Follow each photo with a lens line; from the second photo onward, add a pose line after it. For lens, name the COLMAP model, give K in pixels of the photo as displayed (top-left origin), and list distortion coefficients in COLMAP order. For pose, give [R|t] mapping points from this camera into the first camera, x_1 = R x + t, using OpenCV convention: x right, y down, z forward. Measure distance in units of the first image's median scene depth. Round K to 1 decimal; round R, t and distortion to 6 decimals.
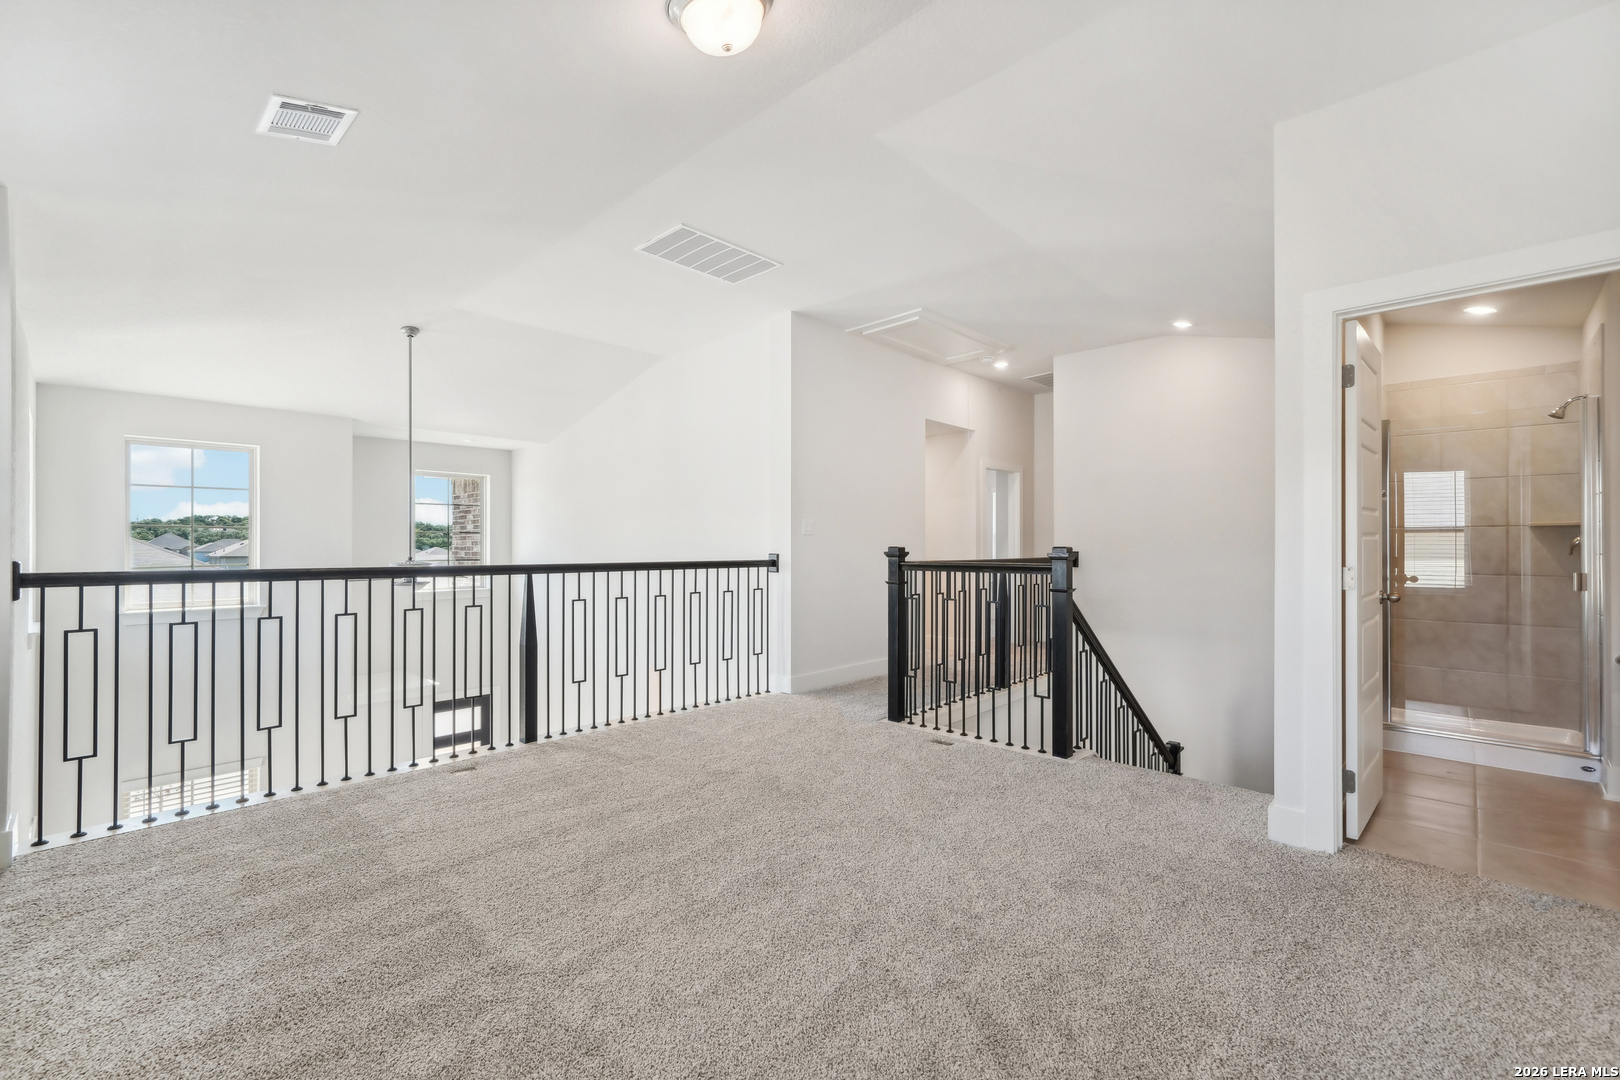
lens RADIAL K [[692.4, 0, 811.1], [0, 692.4, 538.2], [0, 0, 1]] dist [0.003551, 0.000951]
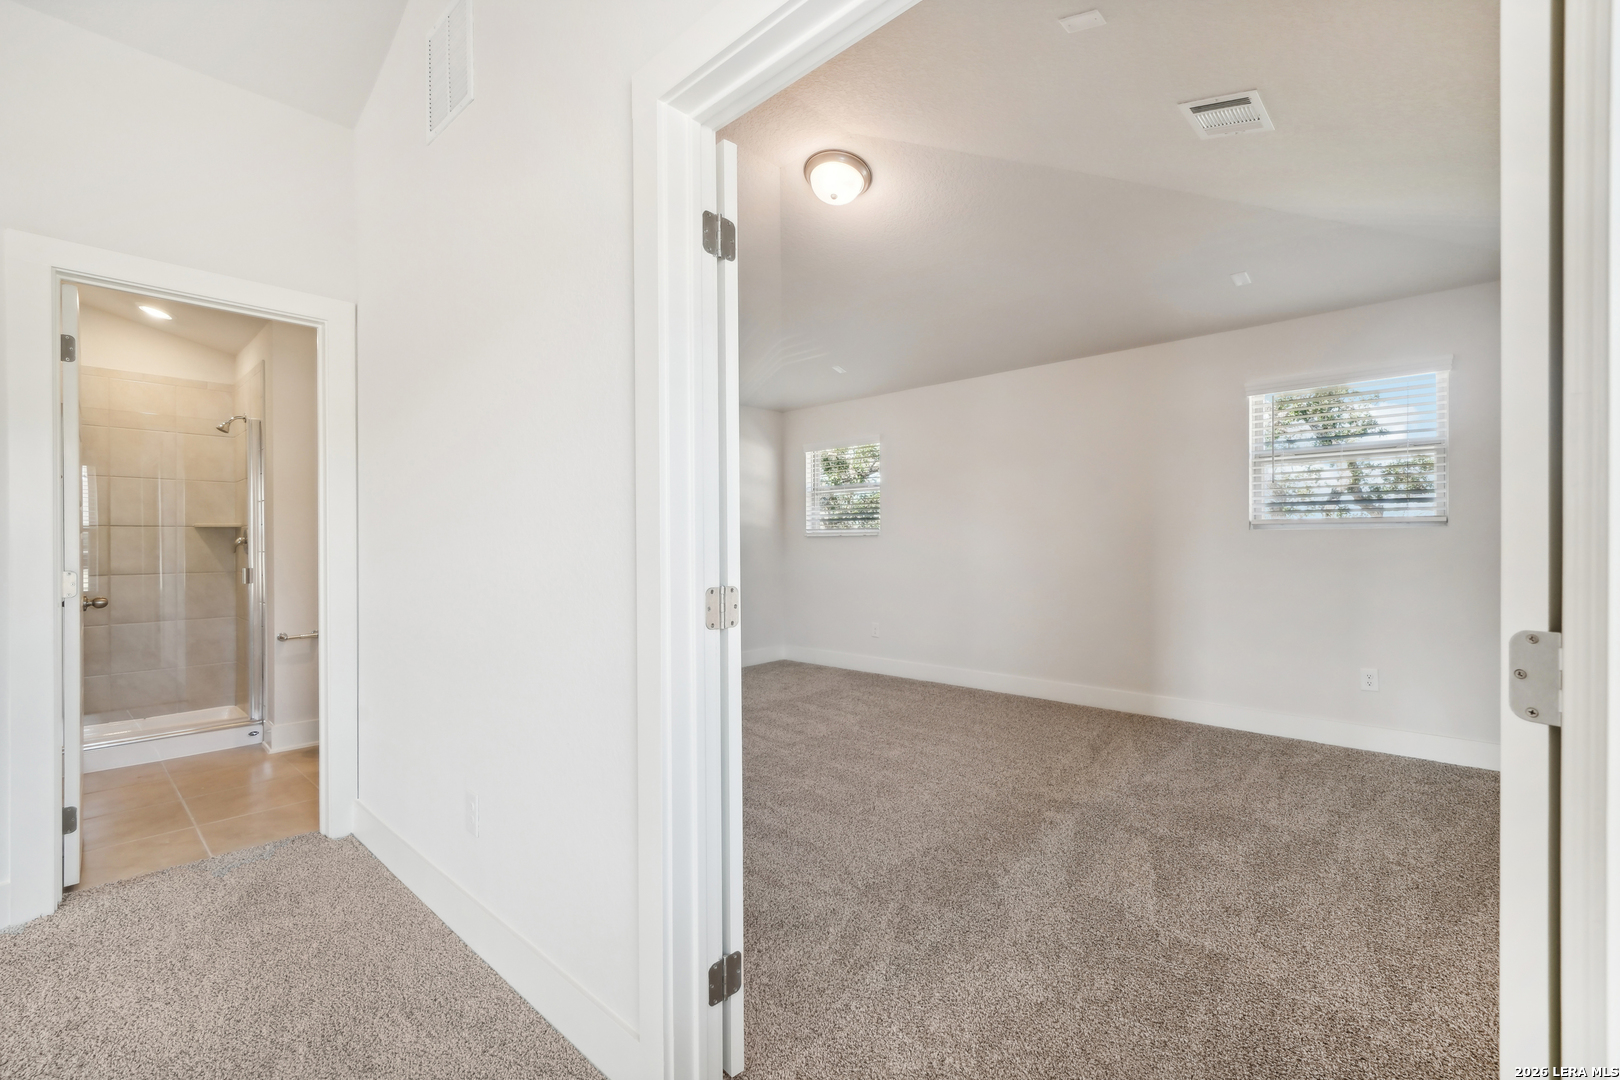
lens RADIAL K [[692.4, 0, 812.1], [0, 692.4, 543.5], [0, 0, 1]] dist [0.003551, 0.000951]
pose [[-0.023065, -0.003248, 0.999729, -0.107038], [-0.005573, 0.999980, 0.003120, -0.000384], [-0.999718, -0.005500, -0.023082, 0.101058]]
